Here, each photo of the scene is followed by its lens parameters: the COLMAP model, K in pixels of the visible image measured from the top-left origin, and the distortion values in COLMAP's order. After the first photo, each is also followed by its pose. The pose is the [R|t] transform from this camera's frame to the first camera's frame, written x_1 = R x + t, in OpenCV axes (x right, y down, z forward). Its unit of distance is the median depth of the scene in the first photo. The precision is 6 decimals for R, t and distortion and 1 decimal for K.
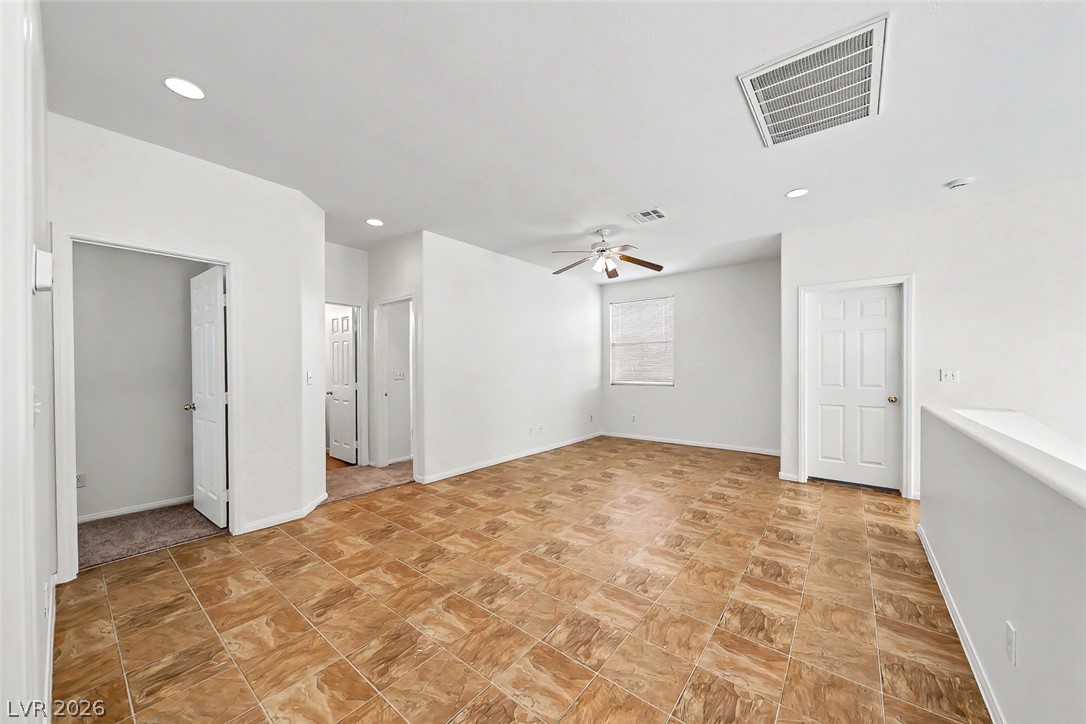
lens RADIAL K [[379.4, 0, 541.4], [0, 379.4, 367.3], [0, 0, 1]] dist [-0.003931, 0.000620]
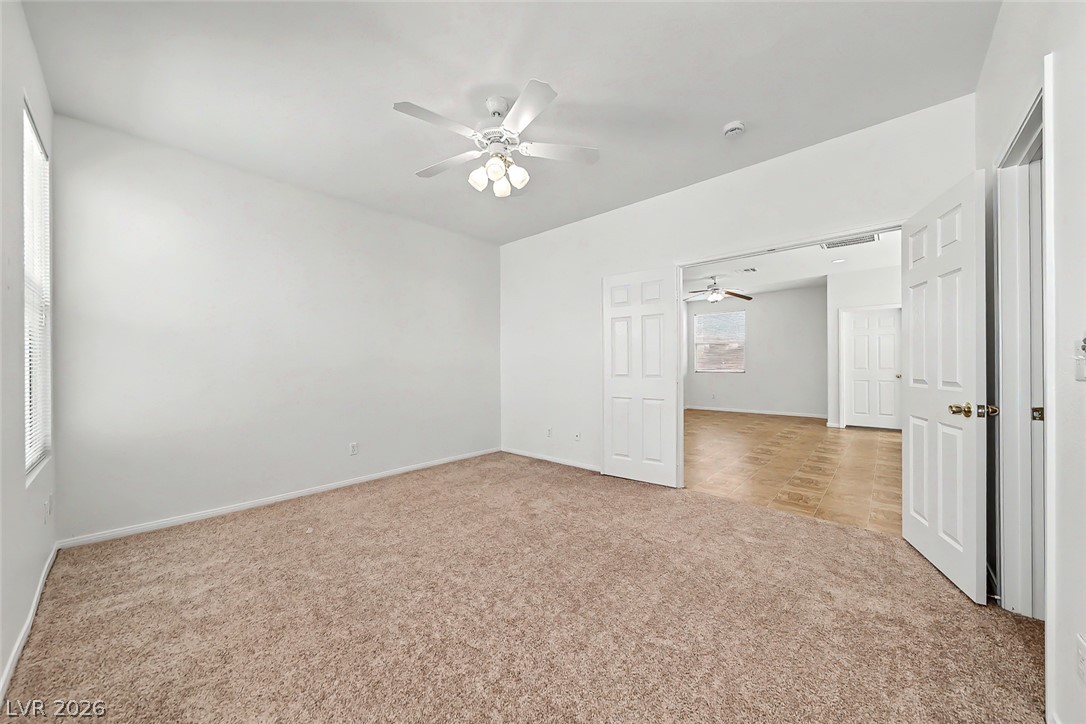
lens RADIAL K [[379.4, 0, 535.0], [0, 379.4, 364.1], [0, 0, 1]] dist [-0.003931, 0.000620]
pose [[0.996725, -0.003830, -0.080780, -0.554169], [0.003739, 0.999992, -0.001279, 0.026520], [0.080784, 0.000973, 0.996731, -0.817261]]
